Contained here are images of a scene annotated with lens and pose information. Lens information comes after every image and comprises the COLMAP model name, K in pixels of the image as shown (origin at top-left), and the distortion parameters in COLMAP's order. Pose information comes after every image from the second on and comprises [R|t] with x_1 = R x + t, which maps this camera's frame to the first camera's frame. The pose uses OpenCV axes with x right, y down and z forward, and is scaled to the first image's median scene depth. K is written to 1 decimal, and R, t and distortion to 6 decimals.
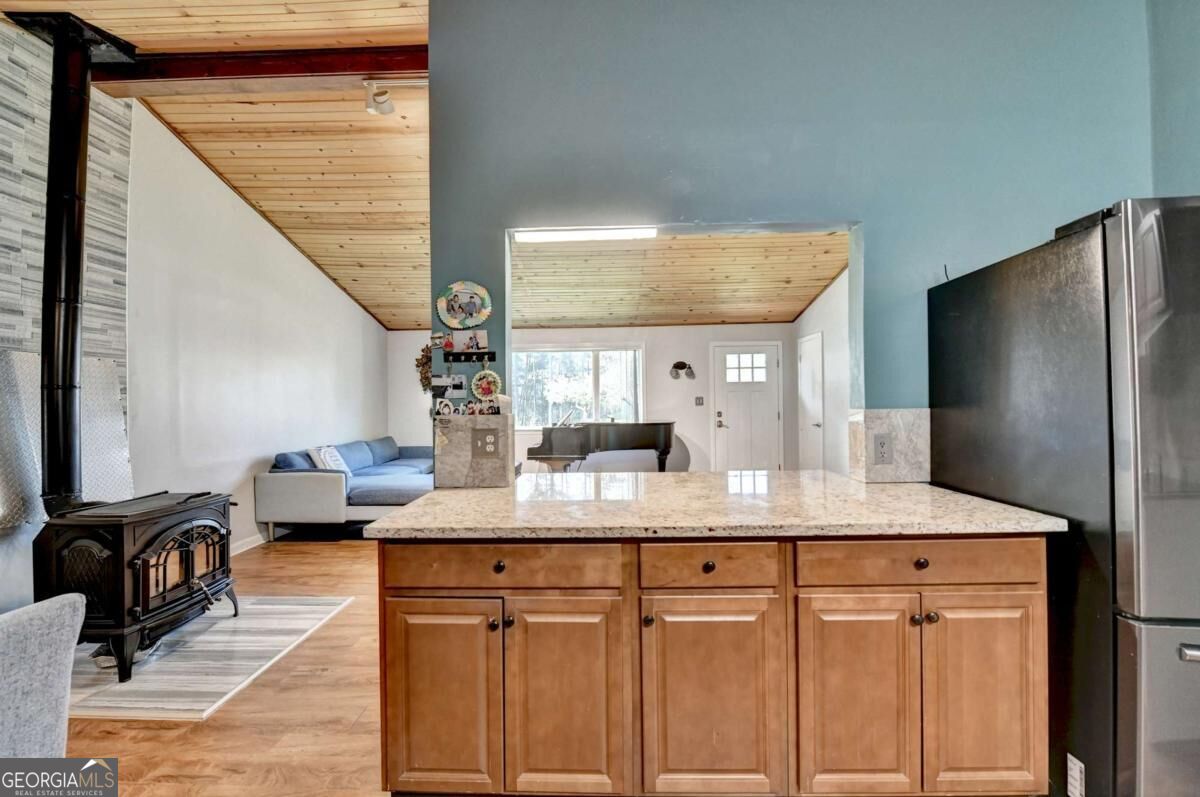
lens RADIAL K [[489.3, 0, 572.1], [0, 489.3, 399.1], [0, 0, 1]] dist [-0.014635, -0.002646]
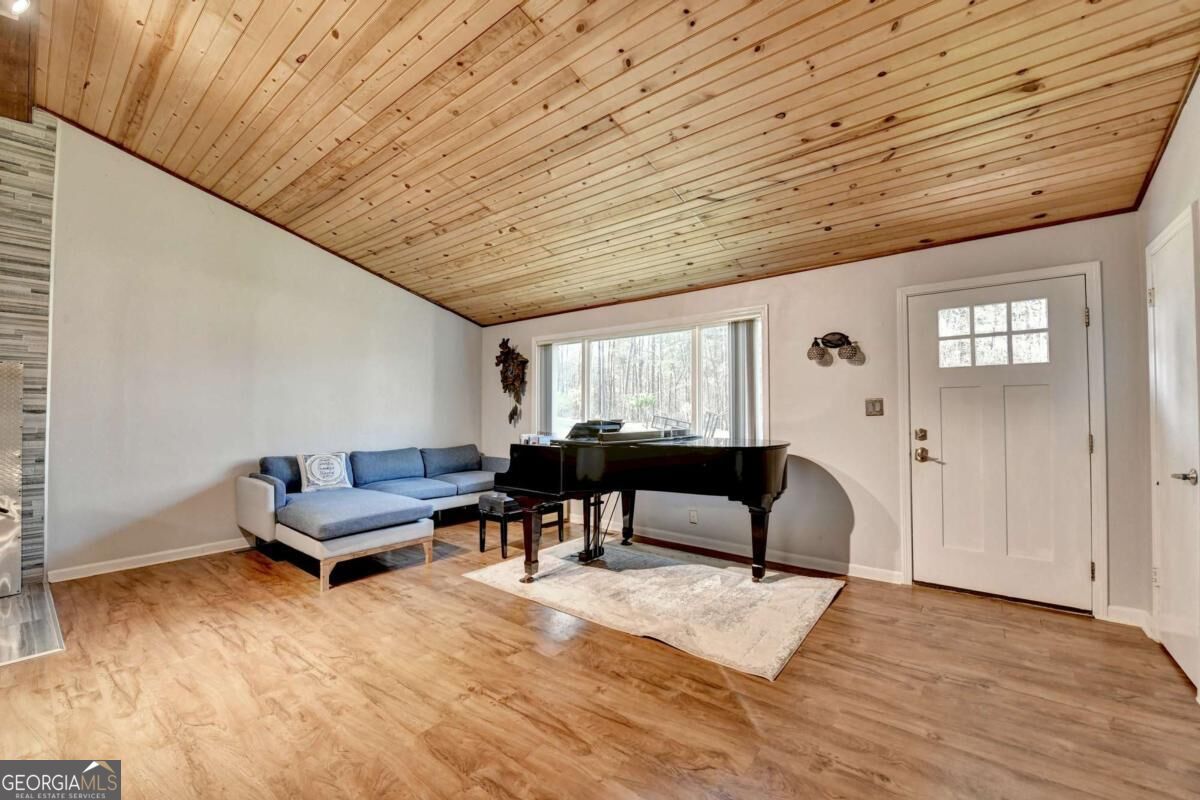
lens RADIAL K [[485.8, 0, 574.9], [0, 485.8, 400.0], [0, 0, 1]] dist [-0.015110, -0.001727]
pose [[0.799320, -0.002940, -0.600898, 1.066282], [-0.005776, 0.999904, -0.012574, 0.015488], [0.600877, 0.013521, 0.799227, 1.387959]]
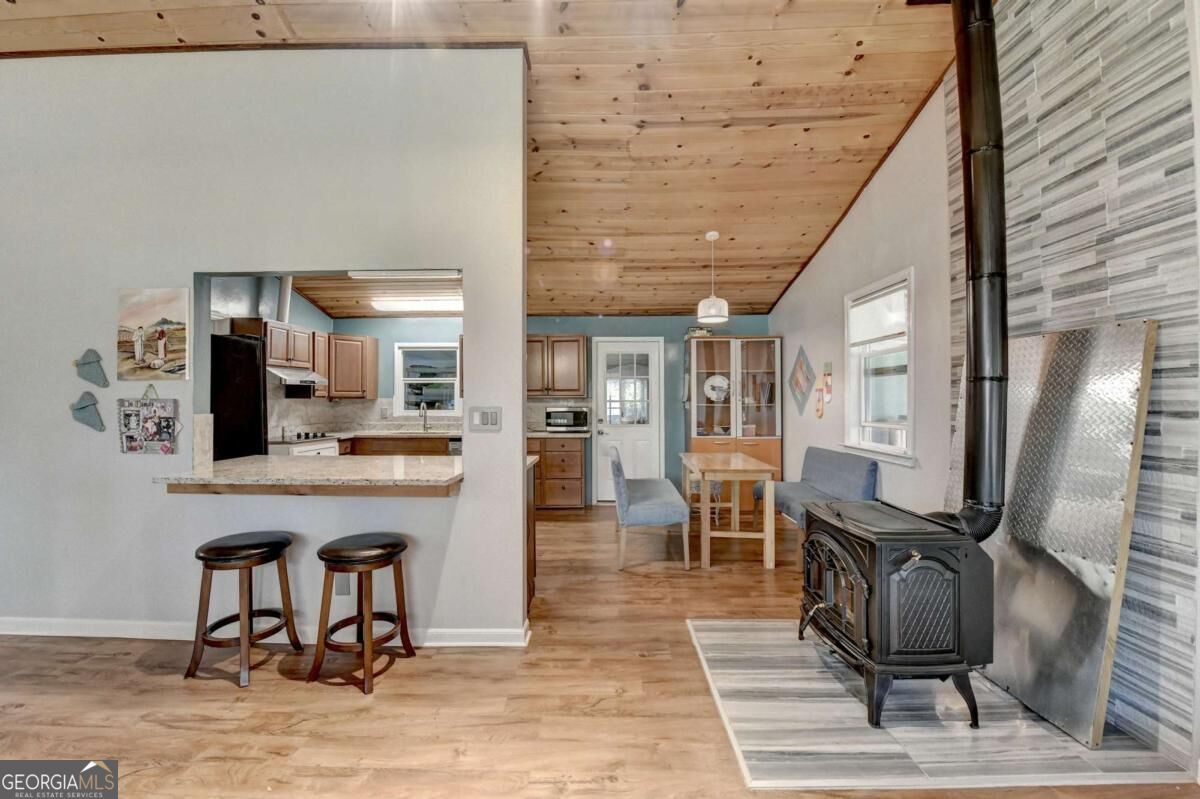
lens RADIAL K [[485.8, 0, 596.1], [0, 485.8, 398.9], [0, 0, 1]] dist [-0.015110, -0.001727]
pose [[-0.999184, 0.014223, -0.037805, -0.389914], [0.014747, 0.999798, -0.013622, 0.016597], [0.037603, -0.014169, -0.999192, 2.337234]]
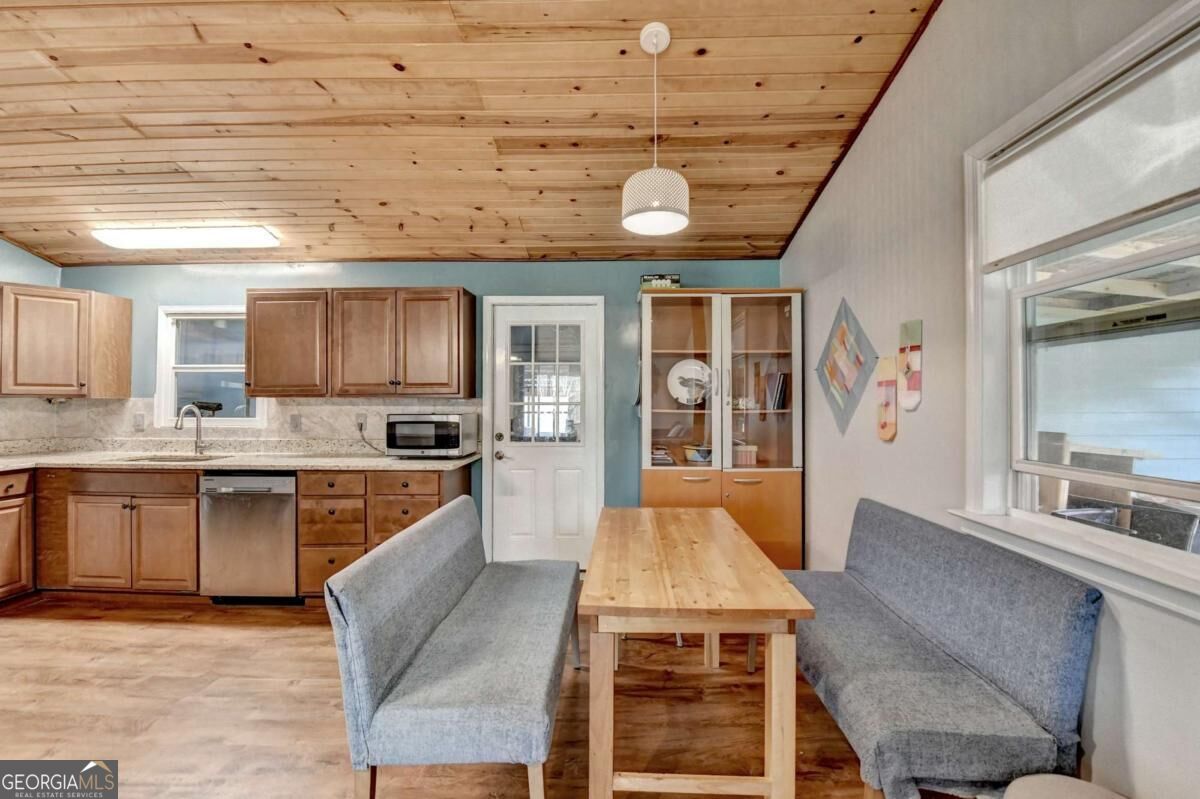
lens RADIAL K [[485.8, 0, 606.7], [0, 485.8, 397.8], [0, 0, 1]] dist [-0.015110, -0.001727]
pose [[-0.999246, 0.010295, -0.037426, -0.856998], [0.010957, 0.999786, -0.017519, 0.004479], [0.037238, -0.017916, -0.999146, 1.162134]]
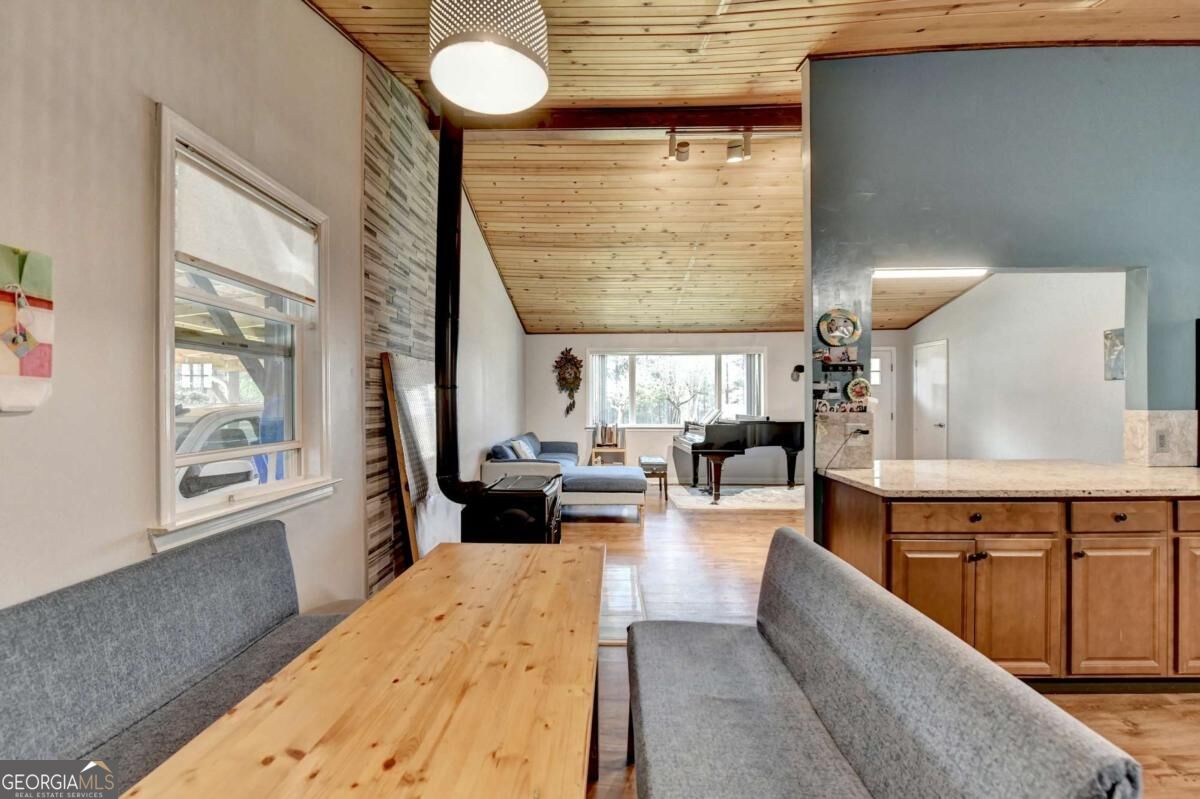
lens RADIAL K [[485.8, 0, 588.7], [0, 485.8, 401.7], [0, 0, 1]] dist [-0.015110, -0.001727]
pose [[0.999859, 0.008568, -0.014415, -0.862337], [-0.008472, 0.999942, 0.006693, 0.001213], [0.014472, -0.006570, 0.999874, -0.291143]]
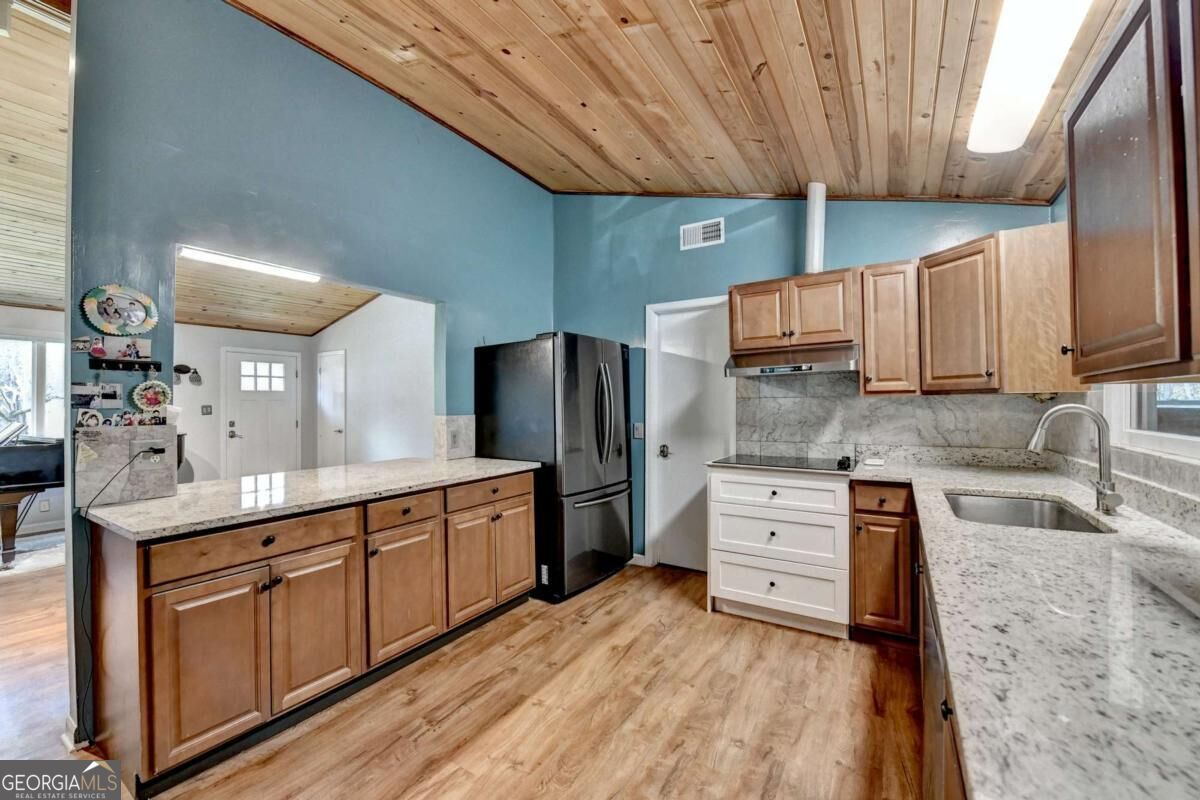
lens RADIAL K [[485.8, 0, 595.3], [0, 485.8, 399.3], [0, 0, 1]] dist [-0.015110, -0.001727]
pose [[0.501336, 0.018270, 0.865060, -0.557356], [-0.003377, 0.999811, -0.019159, -0.005002], [-0.865246, 0.006684, 0.501303, -0.259774]]
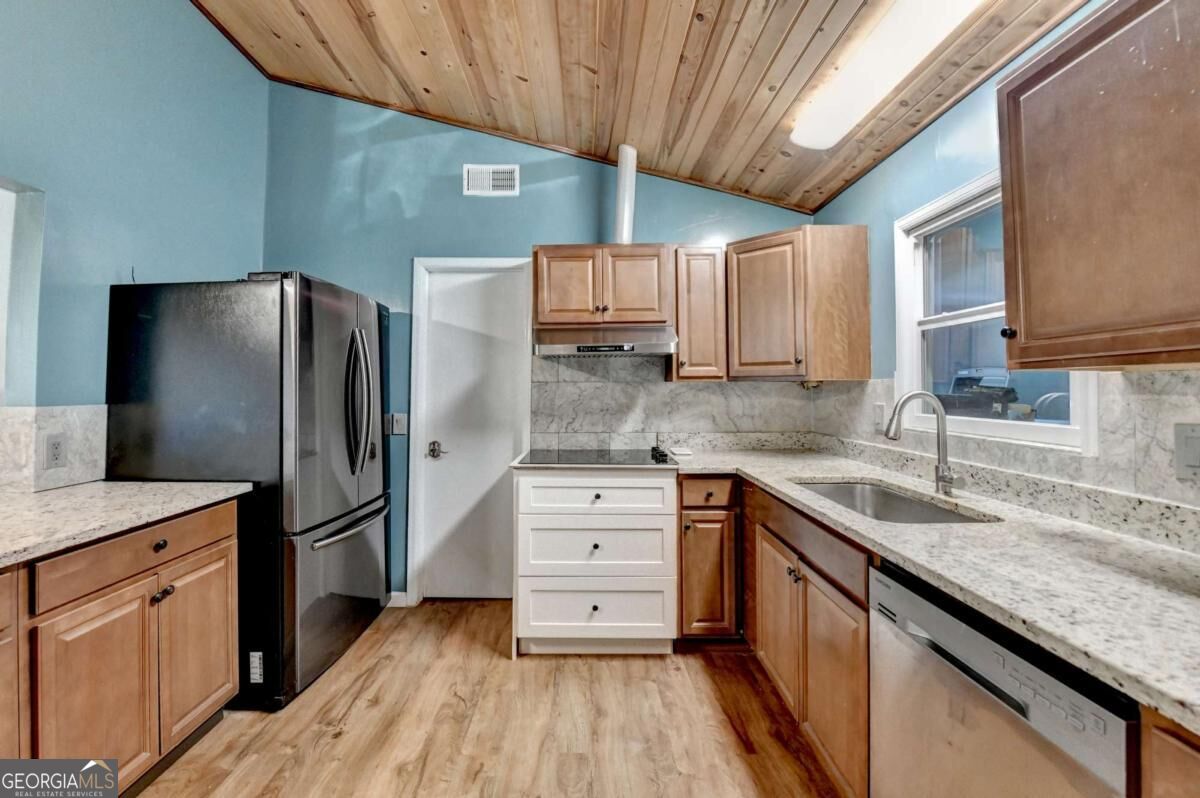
lens RADIAL K [[489.3, 0, 586.4], [0, 489.3, 374.3], [0, 0, 1]] dist [-0.014635, -0.002646]
pose [[-0.039423, 0.043256, 0.998286, -0.281843], [-0.004587, 0.999044, -0.043470, -0.004451], [-0.999212, -0.006293, -0.039187, 0.050327]]
